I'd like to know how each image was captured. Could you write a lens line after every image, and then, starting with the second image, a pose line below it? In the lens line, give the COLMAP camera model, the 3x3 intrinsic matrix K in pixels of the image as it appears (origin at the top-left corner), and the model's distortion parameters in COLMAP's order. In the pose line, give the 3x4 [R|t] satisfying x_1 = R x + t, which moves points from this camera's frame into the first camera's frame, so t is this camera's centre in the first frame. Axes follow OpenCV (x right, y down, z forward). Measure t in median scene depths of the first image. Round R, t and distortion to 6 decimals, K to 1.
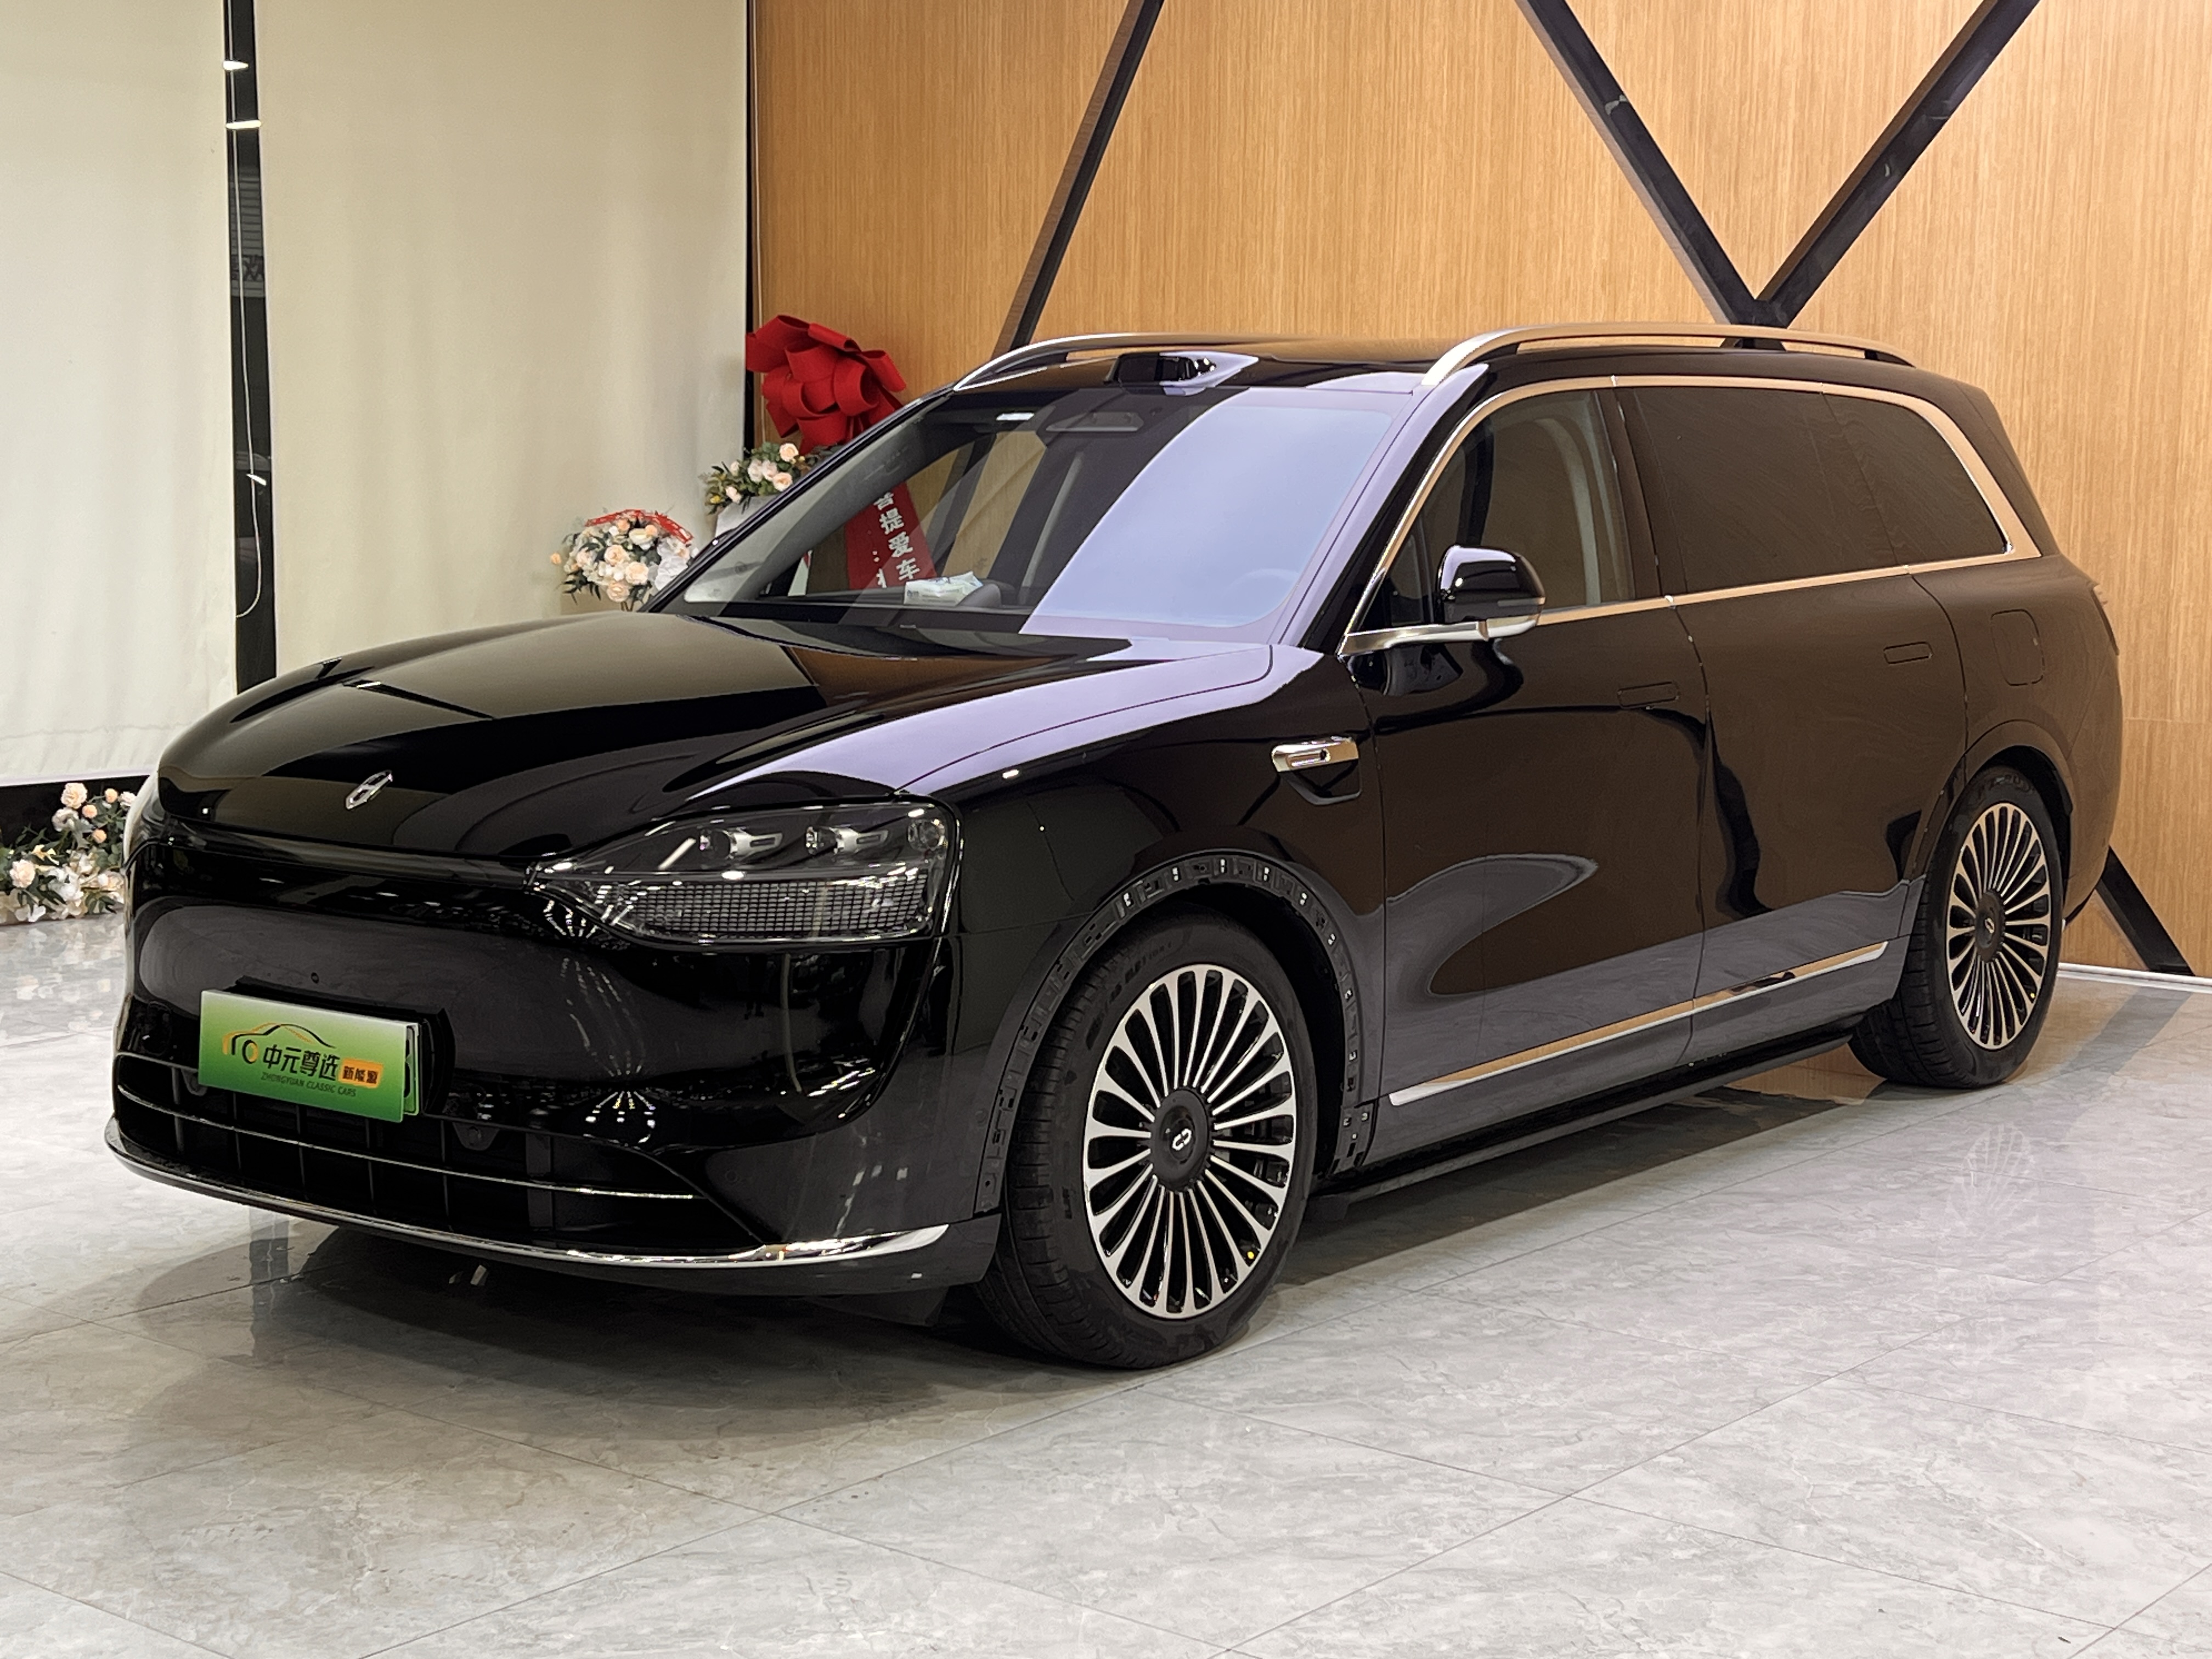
lens RADIAL K [[3331.8, 0, 1130.1], [0, 3331.8, 851.8], [0, 0, 1]] dist [0.214727, -0.741535]
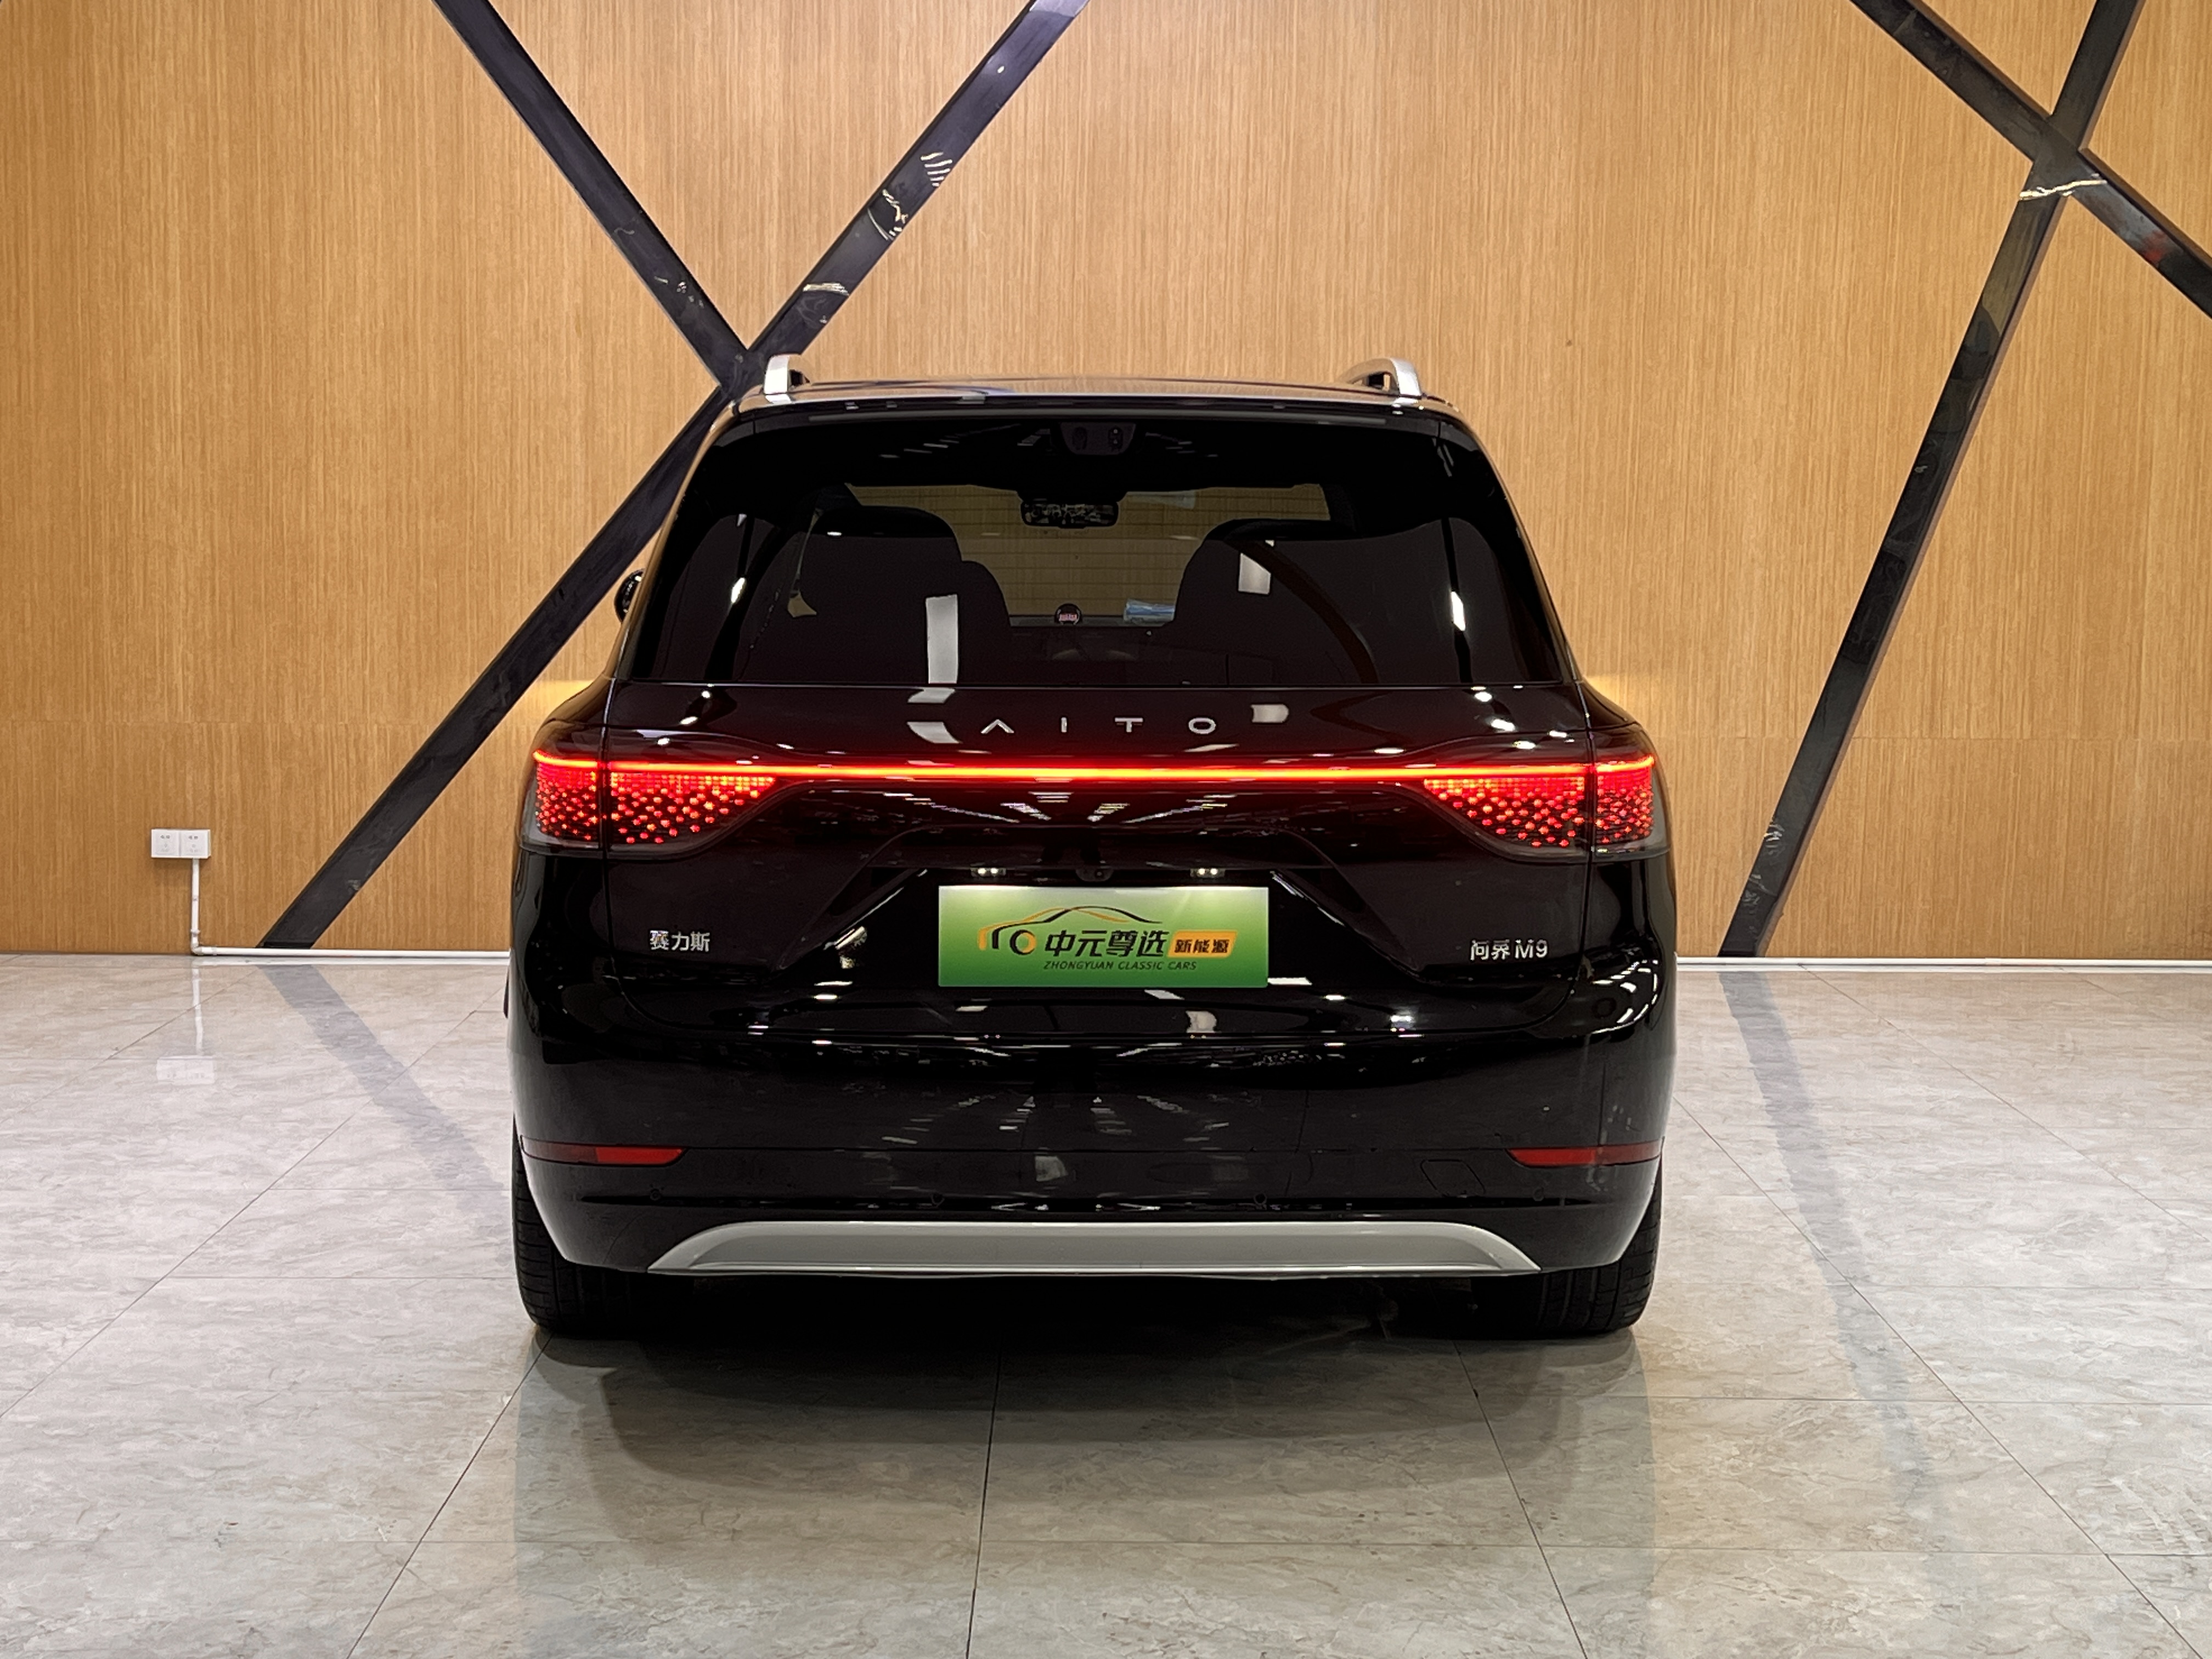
lens RADIAL K [[3370.6, 0, 1106.0], [0, 3370.6, 829.5], [0, 0, 1]] dist [0.221691, -0.754593]
pose [[0.776460, -0.068391, 0.626445, -0.434077], [0.077447, 0.996914, 0.012843, -0.023236], [-0.625389, 0.038545, 0.779360, 0.133495]]
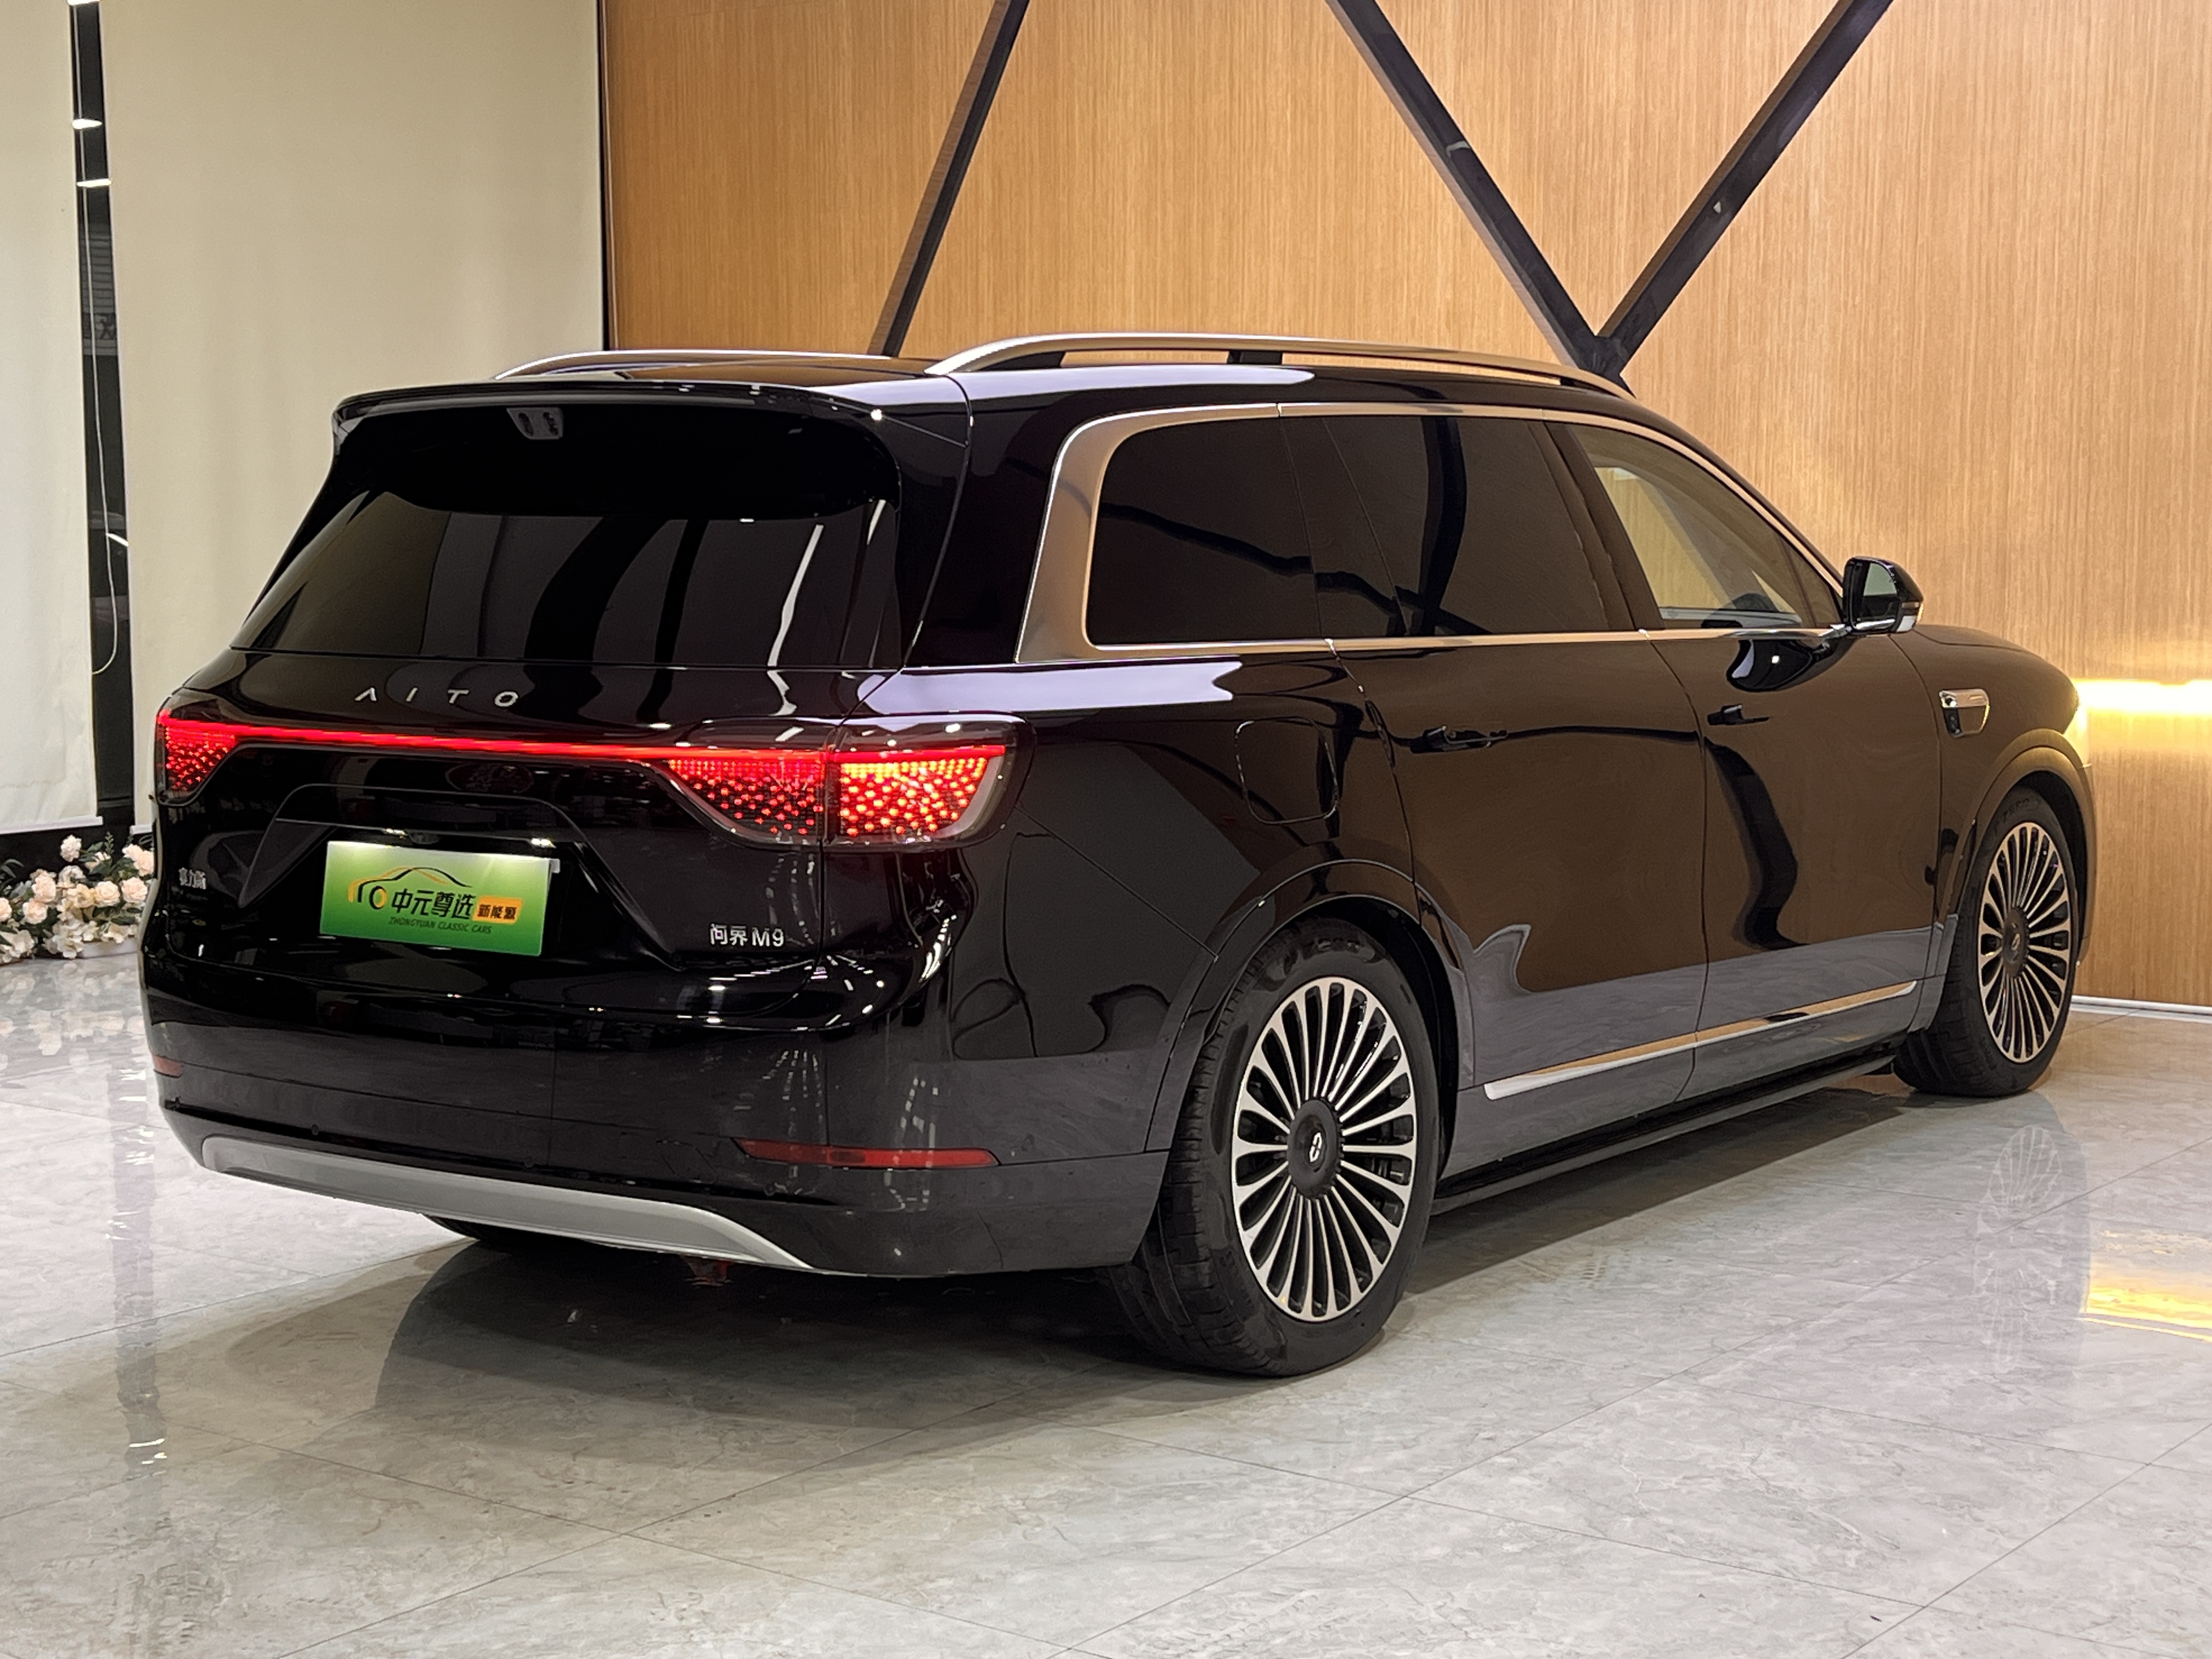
lens RADIAL K [[3370.6, 0, 1106.0], [0, 3370.6, 829.5], [0, 0, 1]] dist [0.221691, -0.754593]
pose [[0.999450, -0.019117, 0.027103, 0.007766], [0.019686, 0.999588, -0.020891, 0.004009], [-0.026693, 0.021413, 0.999414, -0.021243]]
